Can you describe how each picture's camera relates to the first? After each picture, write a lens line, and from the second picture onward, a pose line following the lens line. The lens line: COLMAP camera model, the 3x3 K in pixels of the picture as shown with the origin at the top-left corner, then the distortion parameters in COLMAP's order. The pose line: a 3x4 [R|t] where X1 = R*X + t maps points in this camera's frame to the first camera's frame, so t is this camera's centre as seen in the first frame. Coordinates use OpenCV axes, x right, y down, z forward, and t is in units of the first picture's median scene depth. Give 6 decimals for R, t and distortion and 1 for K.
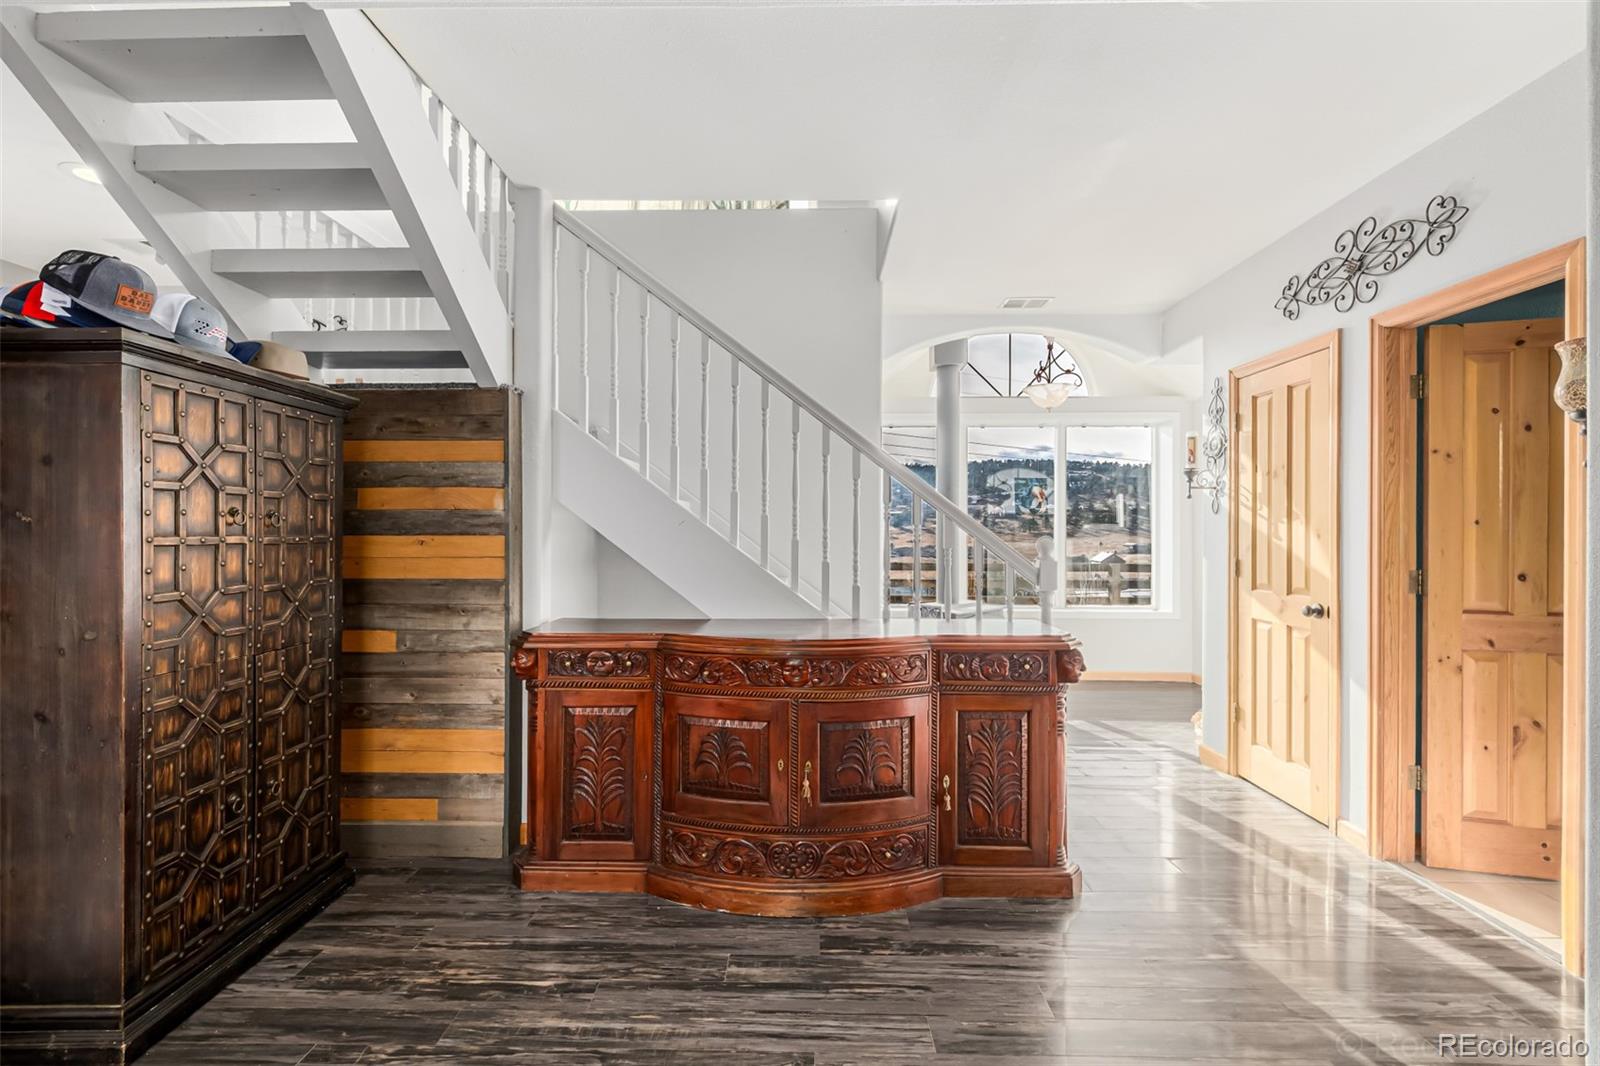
lens RADIAL K [[686.6, 0, 794.5], [0, 686.6, 528.2], [0, 0, 1]] dist [0.001484, 0.000502]
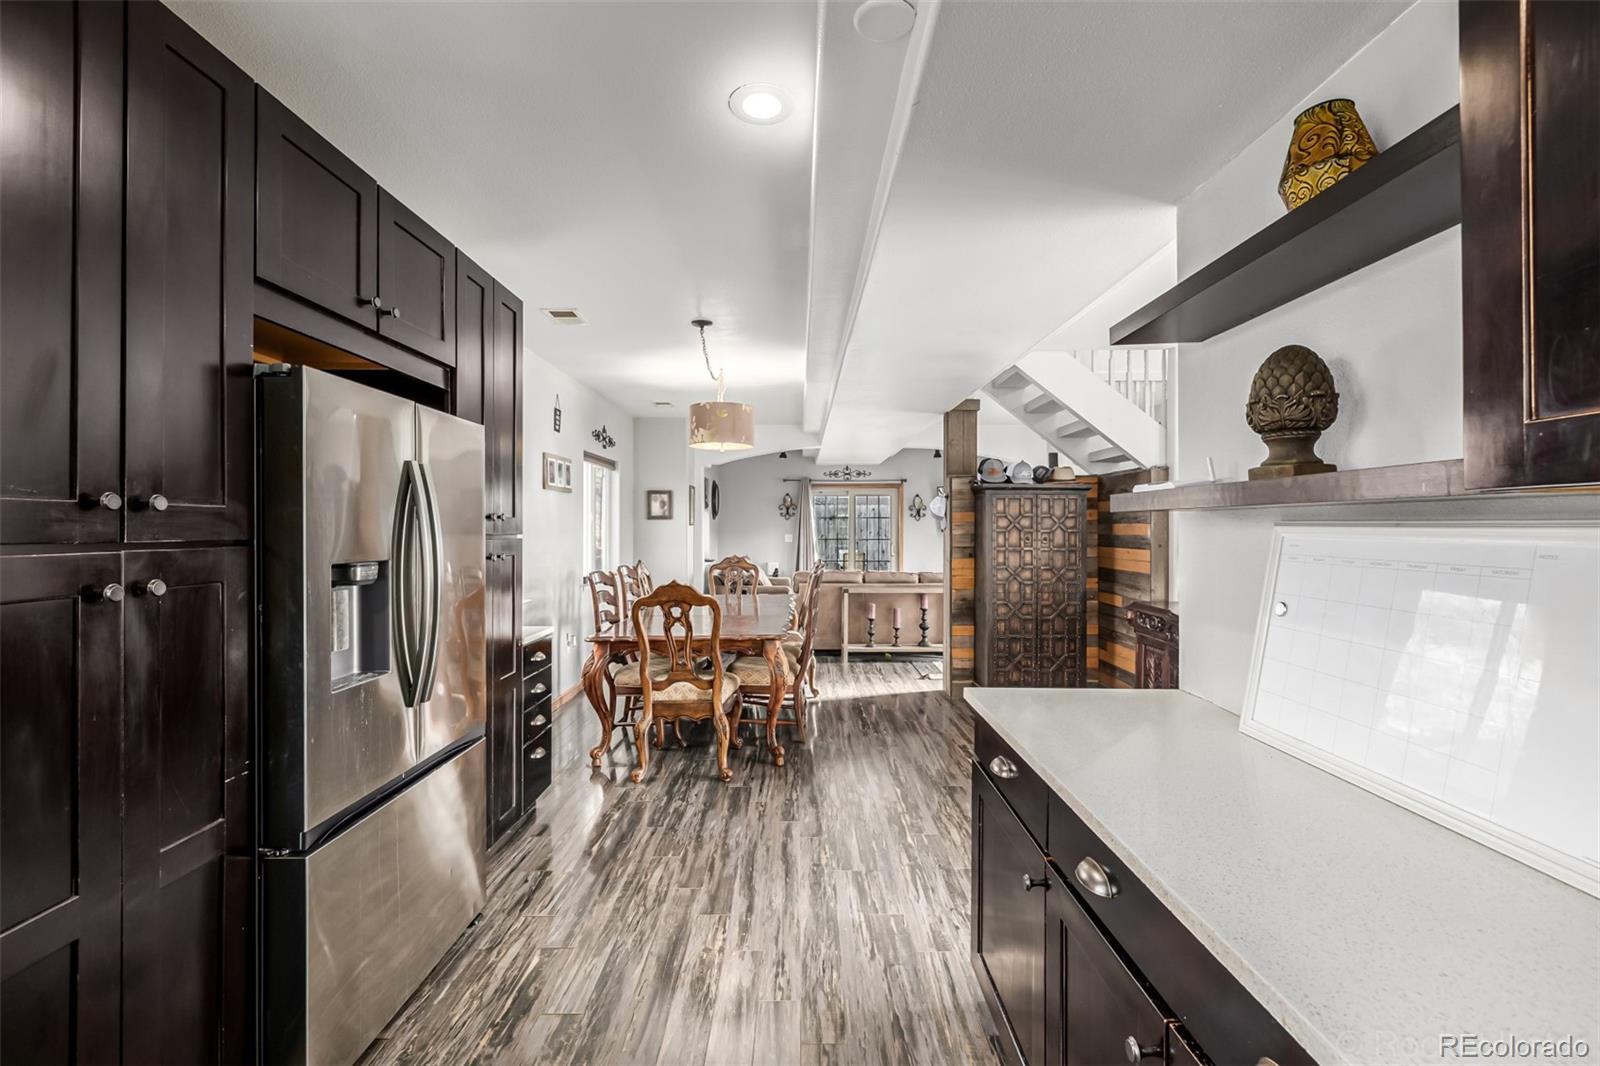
lens RADIAL K [[691.6, 0, 802.1], [0, 691.6, 530.8], [0, 0, 1]] dist [0.000694, 0.000065]
pose [[0.023722, 0.005265, -0.999705, 1.599568], [0.001694, 0.999984, 0.005307, -0.059316], [0.999717, -0.001820, 0.023713, 0.040374]]
